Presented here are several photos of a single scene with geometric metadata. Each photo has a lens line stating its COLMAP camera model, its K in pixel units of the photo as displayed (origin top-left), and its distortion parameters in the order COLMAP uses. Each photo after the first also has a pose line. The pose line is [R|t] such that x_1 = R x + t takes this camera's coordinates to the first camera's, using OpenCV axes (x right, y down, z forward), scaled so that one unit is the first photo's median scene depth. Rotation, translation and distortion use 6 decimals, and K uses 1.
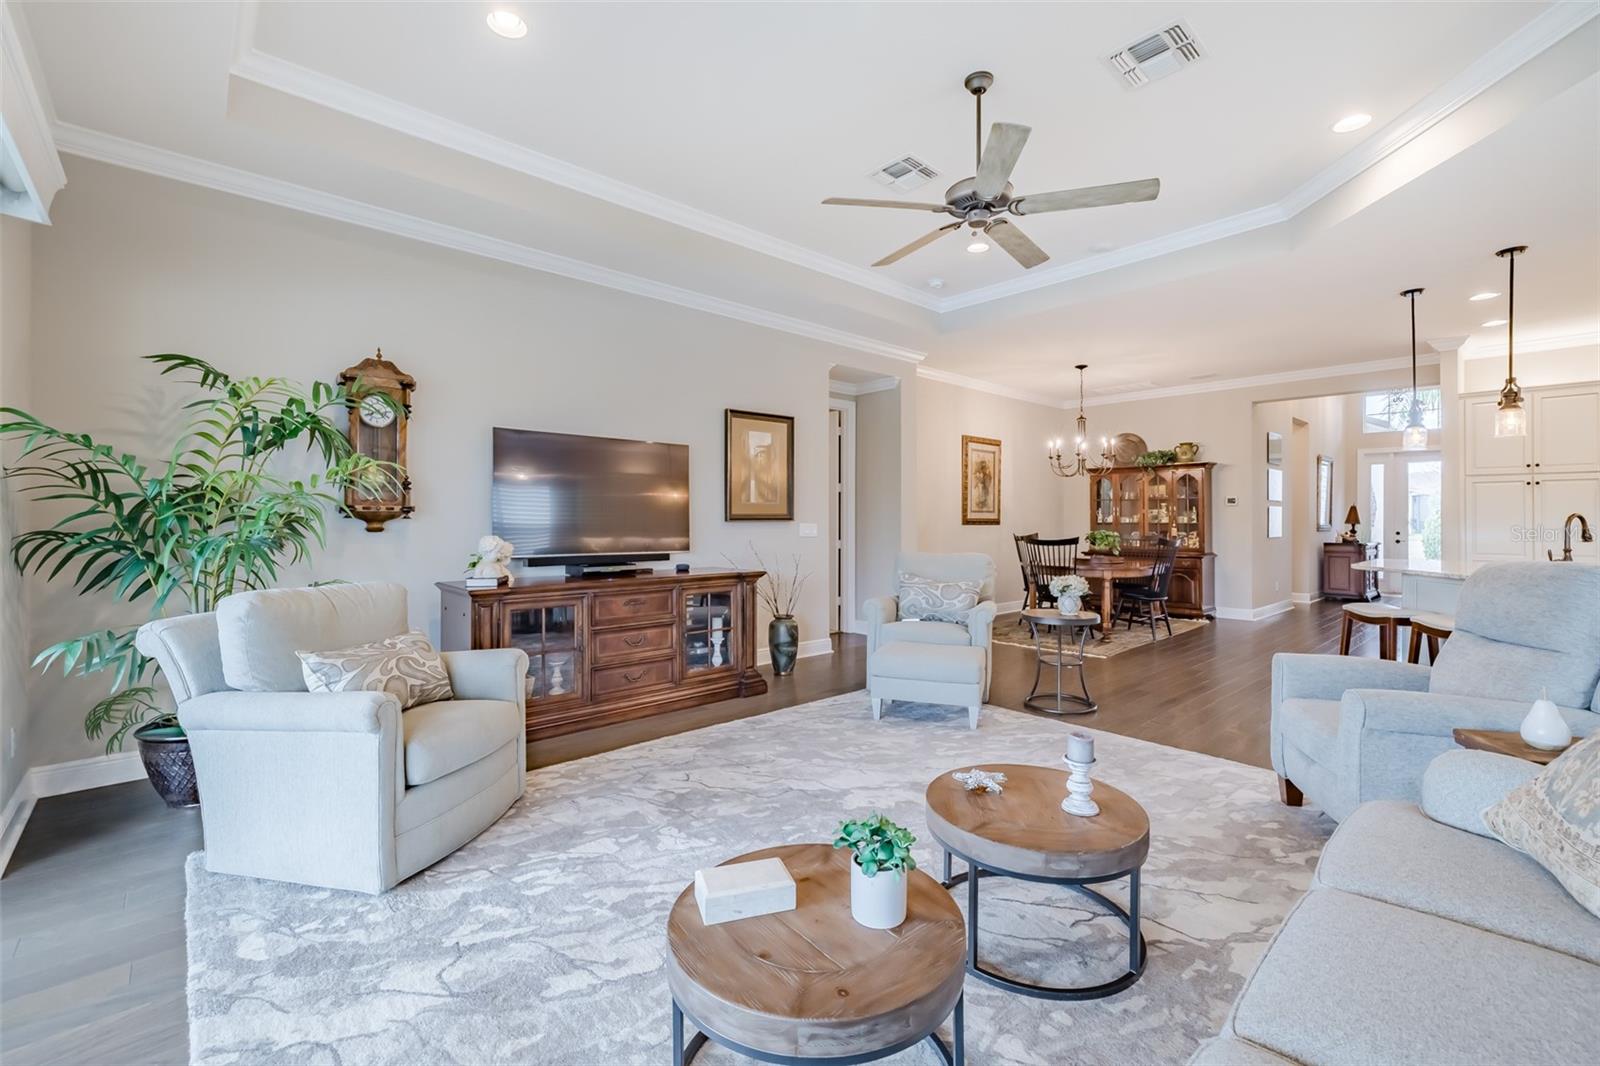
lens RADIAL K [[685.6, 0, 816.8], [0, 685.6, 513.2], [0, 0, 1]] dist [-0.003098, -0.000229]
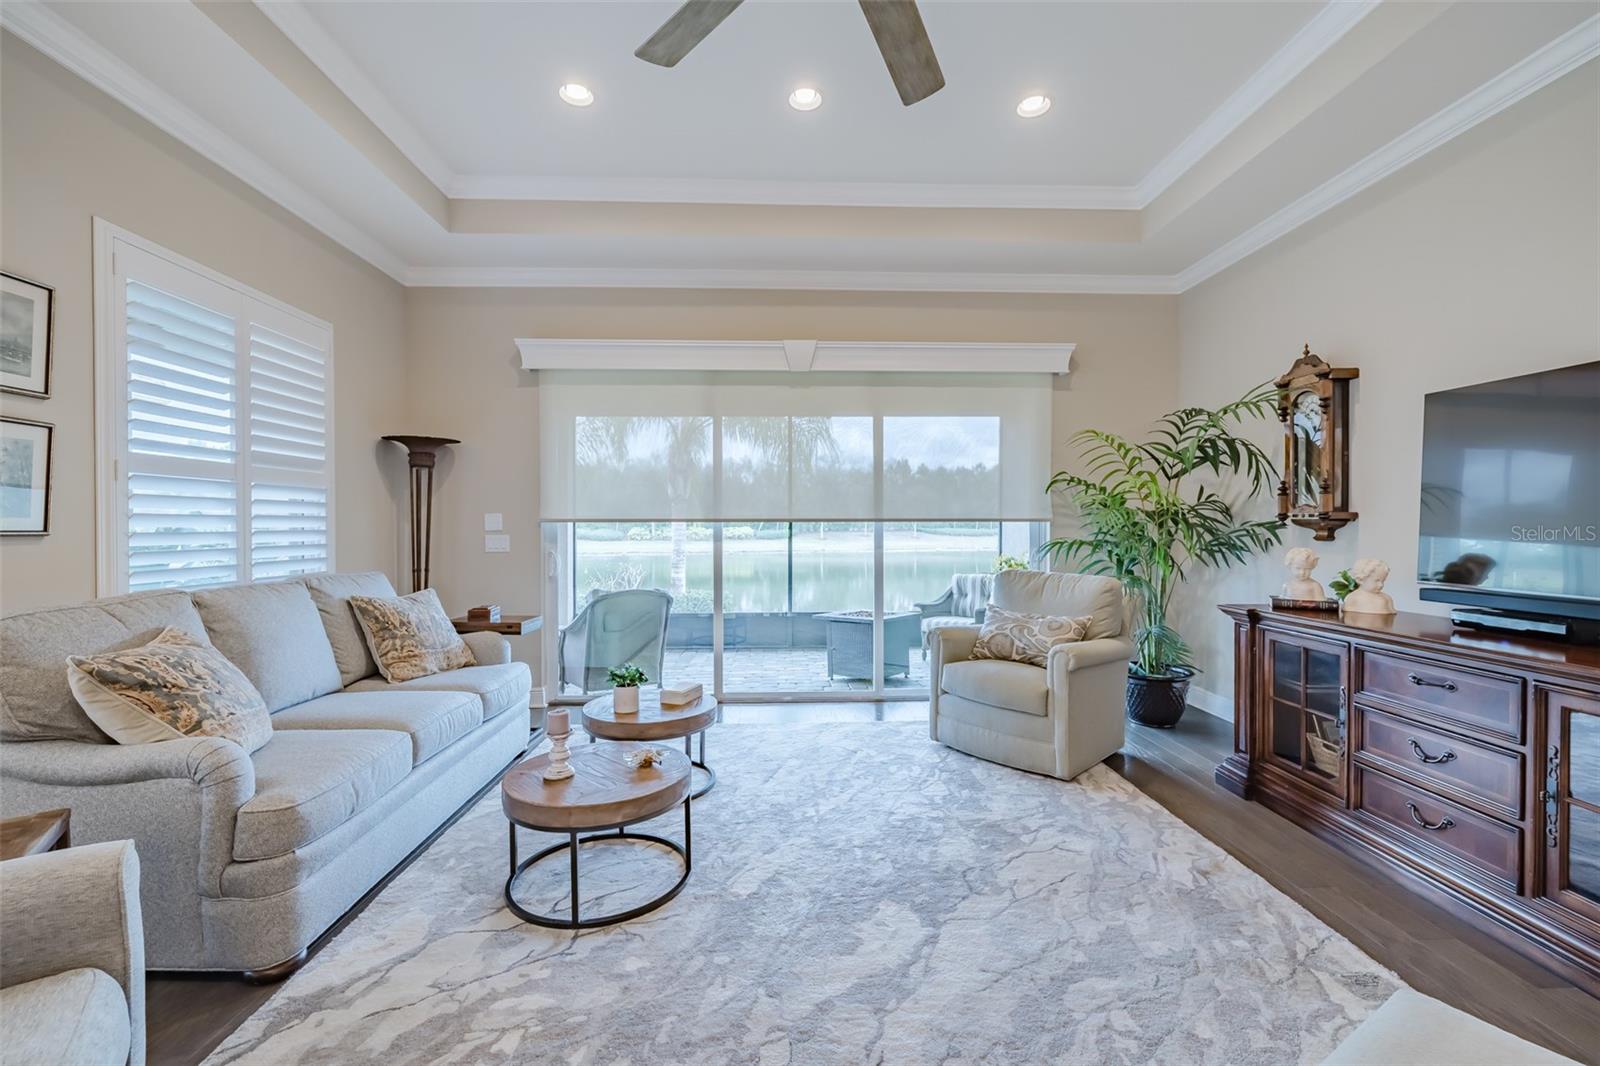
lens RADIAL K [[675.6, 0, 799.5], [0, 675.6, 530.4], [0, 0, 1]] dist [0.000758, 0.000132]
pose [[-0.656283, 0.004043, -0.754504, 0.360452], [0.005952, 0.999982, 0.000181, 0.005938], [0.754492, -0.004372, -0.656295, 0.757569]]
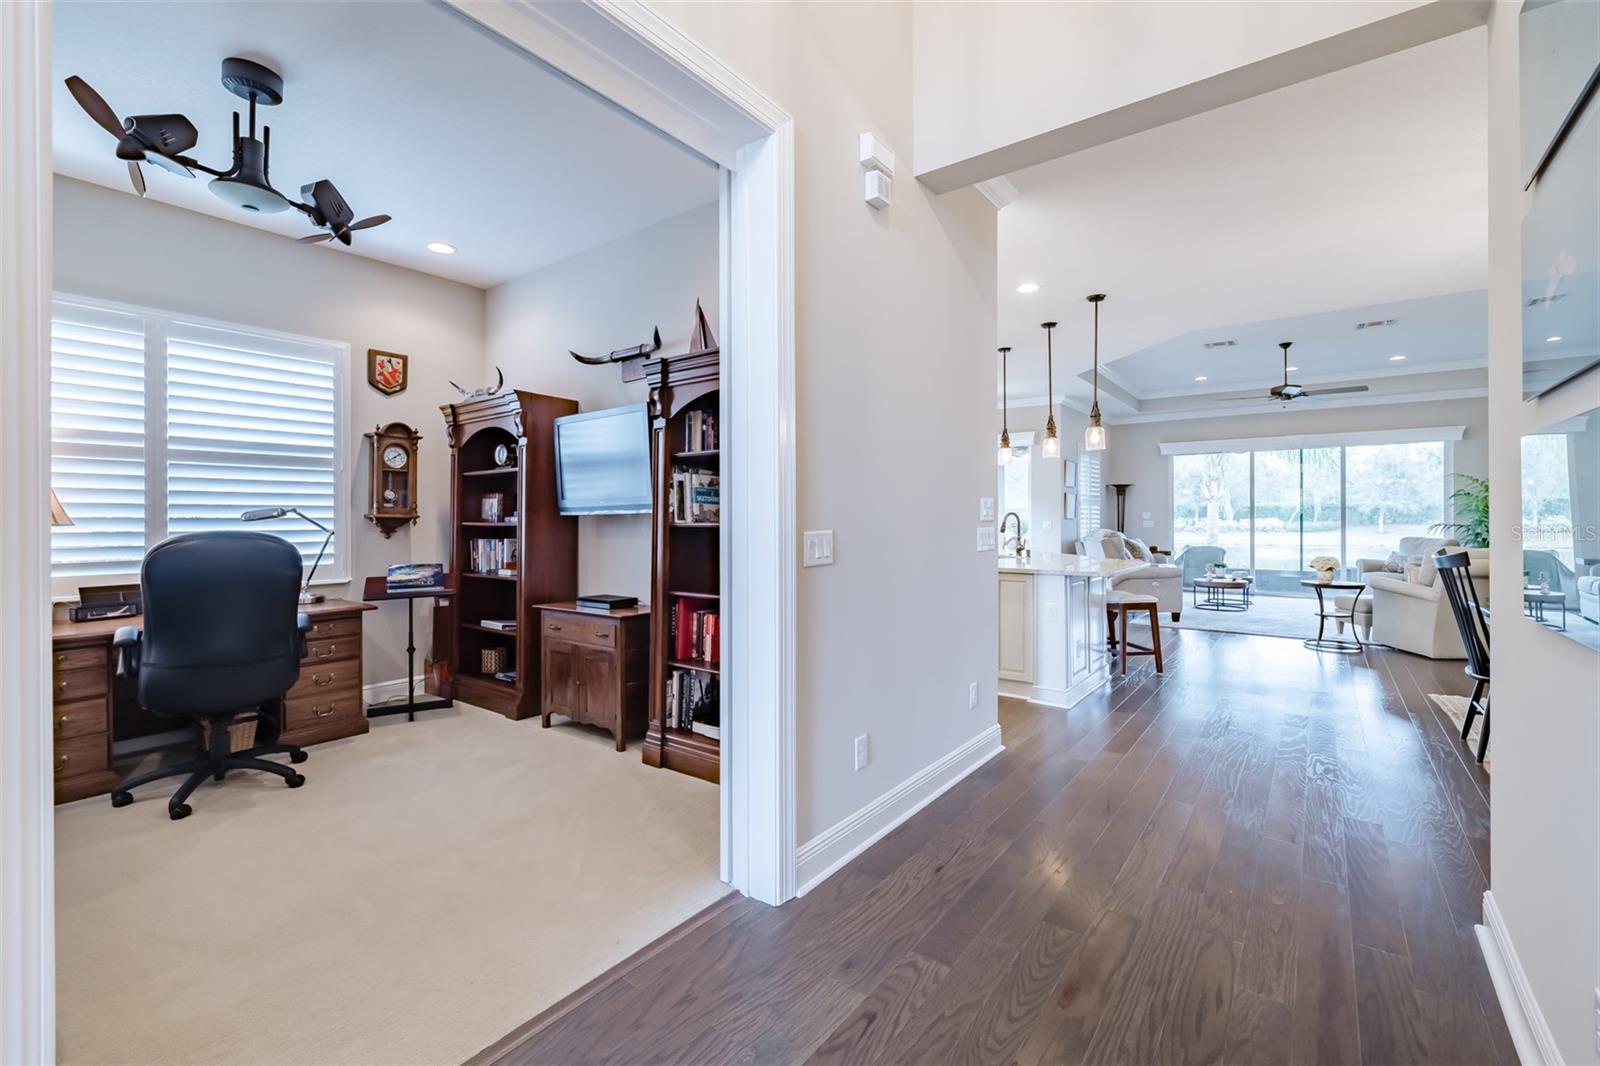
lens RADIAL K [[697.0, 0, 793.2], [0, 697.0, 519.1], [0, 0, 1]] dist [-0.004037, -0.000473]
pose [[-0.985369, 0.001303, -0.170427, 1.445129], [0.002812, 0.999959, -0.008612, 0.020491], [0.170409, -0.008965, -0.985333, 1.884219]]
